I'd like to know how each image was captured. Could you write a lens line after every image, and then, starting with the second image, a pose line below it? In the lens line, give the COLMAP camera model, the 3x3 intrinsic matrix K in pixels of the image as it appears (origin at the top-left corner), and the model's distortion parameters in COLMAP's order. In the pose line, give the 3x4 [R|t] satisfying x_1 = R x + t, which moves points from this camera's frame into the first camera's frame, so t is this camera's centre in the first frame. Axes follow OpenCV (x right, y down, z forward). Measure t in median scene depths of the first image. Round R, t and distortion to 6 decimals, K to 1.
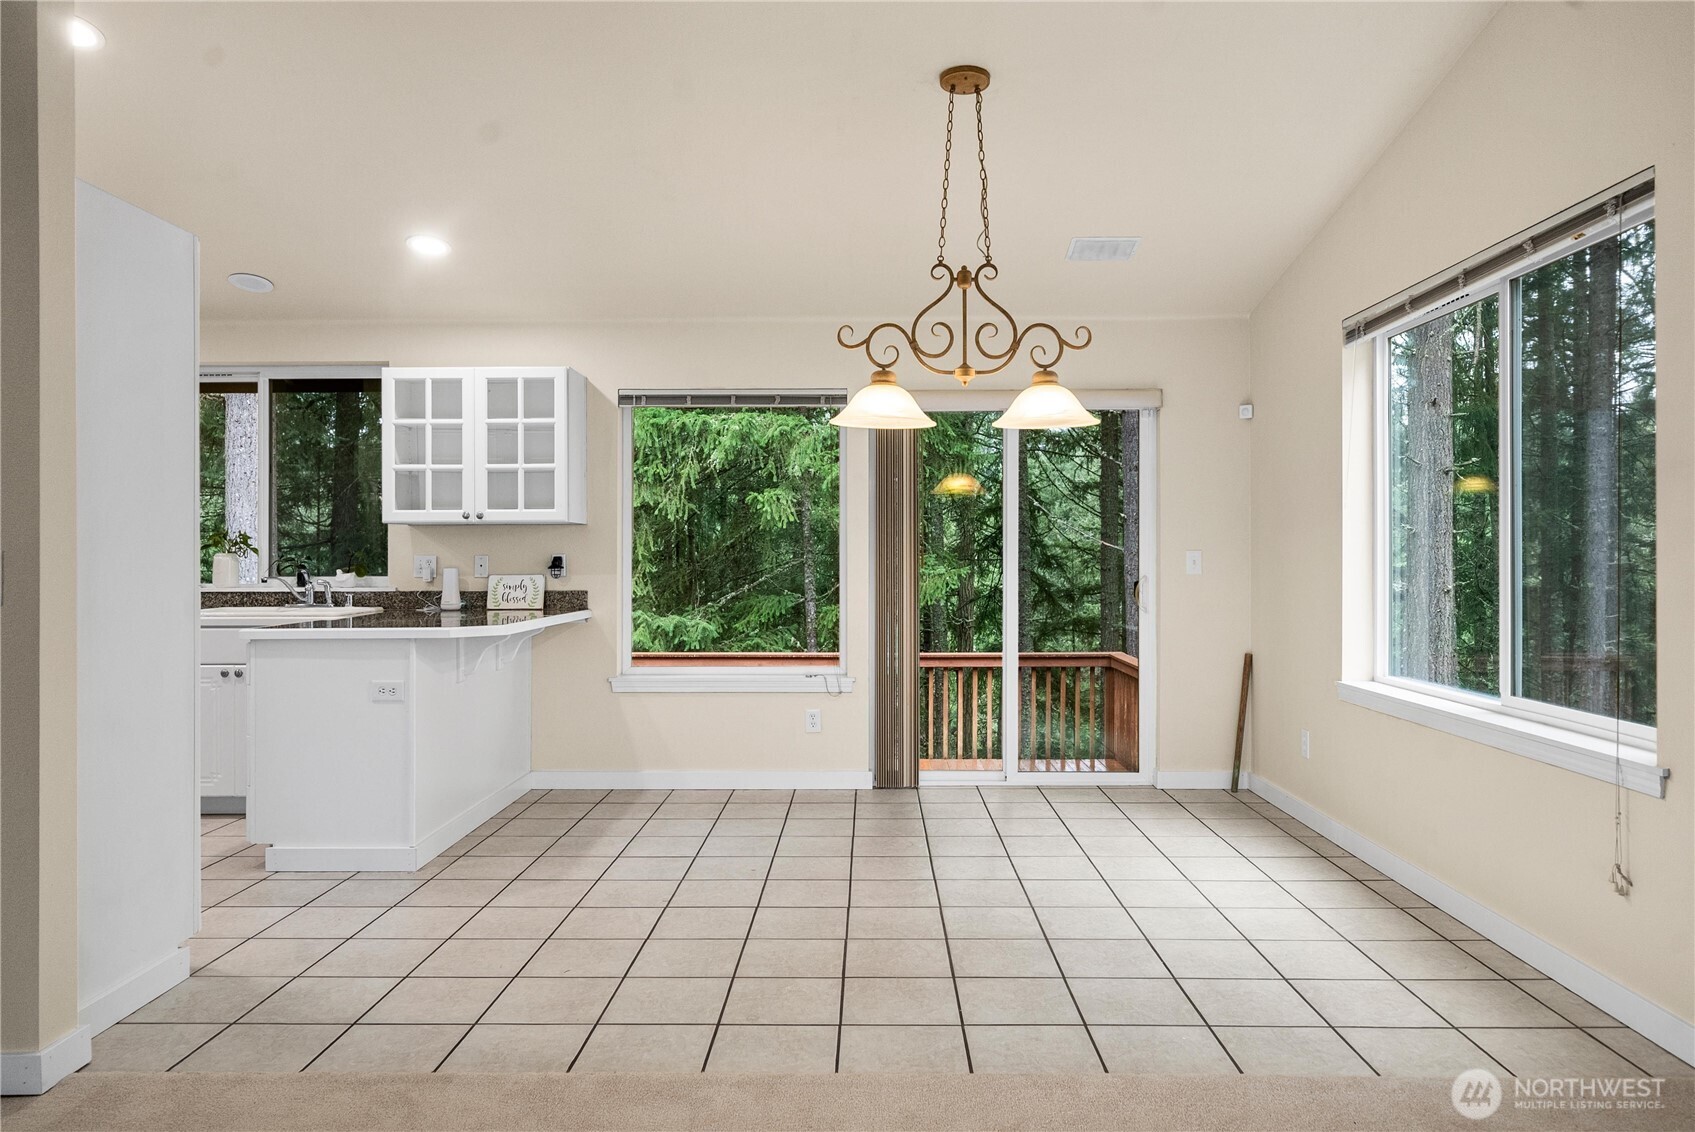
lens RADIAL K [[1077.1, 0, 846.9], [0, 1077.1, 560.8], [0, 0, 1]] dist [0.003595, -0.001109]
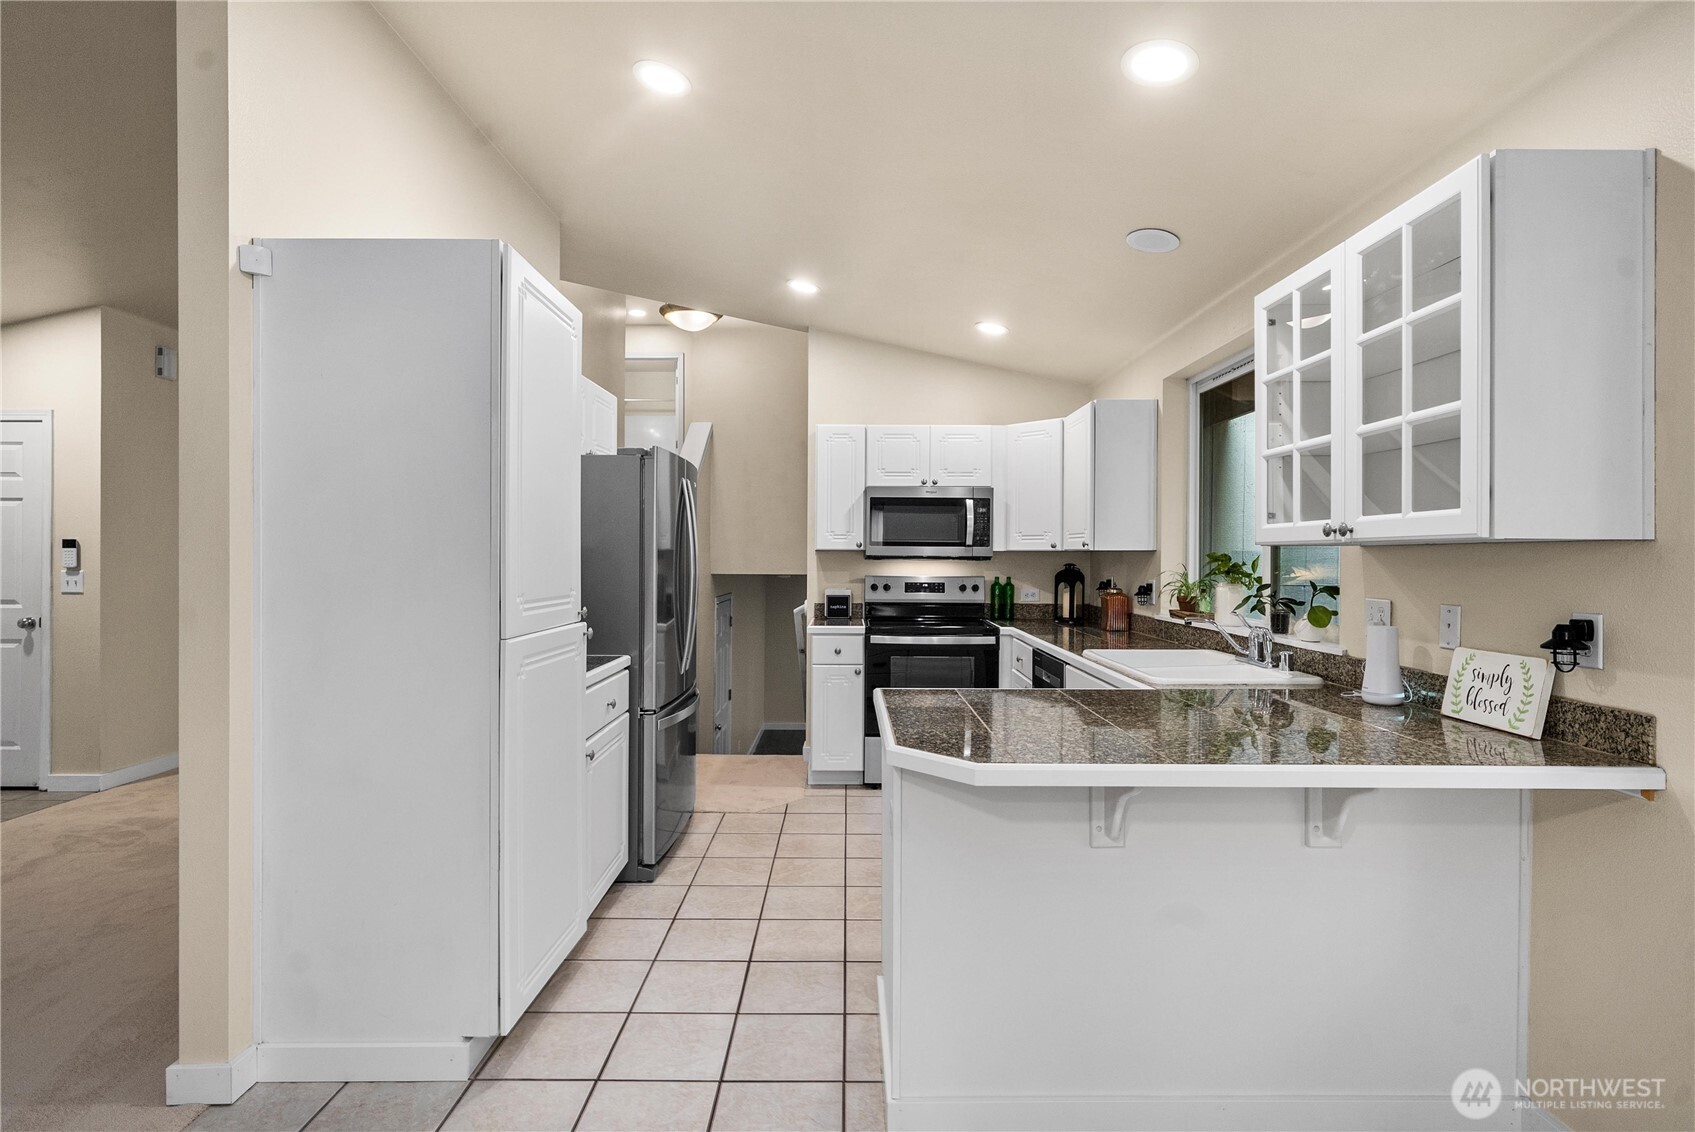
lens RADIAL K [[836.8, 0, 848.1], [0, 836.8, 555.6], [0, 0, 1]] dist [0.003386, -0.000149]
pose [[0.017907, 0.002320, -0.999837, 0.049833], [-0.006099, 0.999979, 0.002211, -0.028877], [0.999821, 0.006059, 0.017921, 0.753715]]
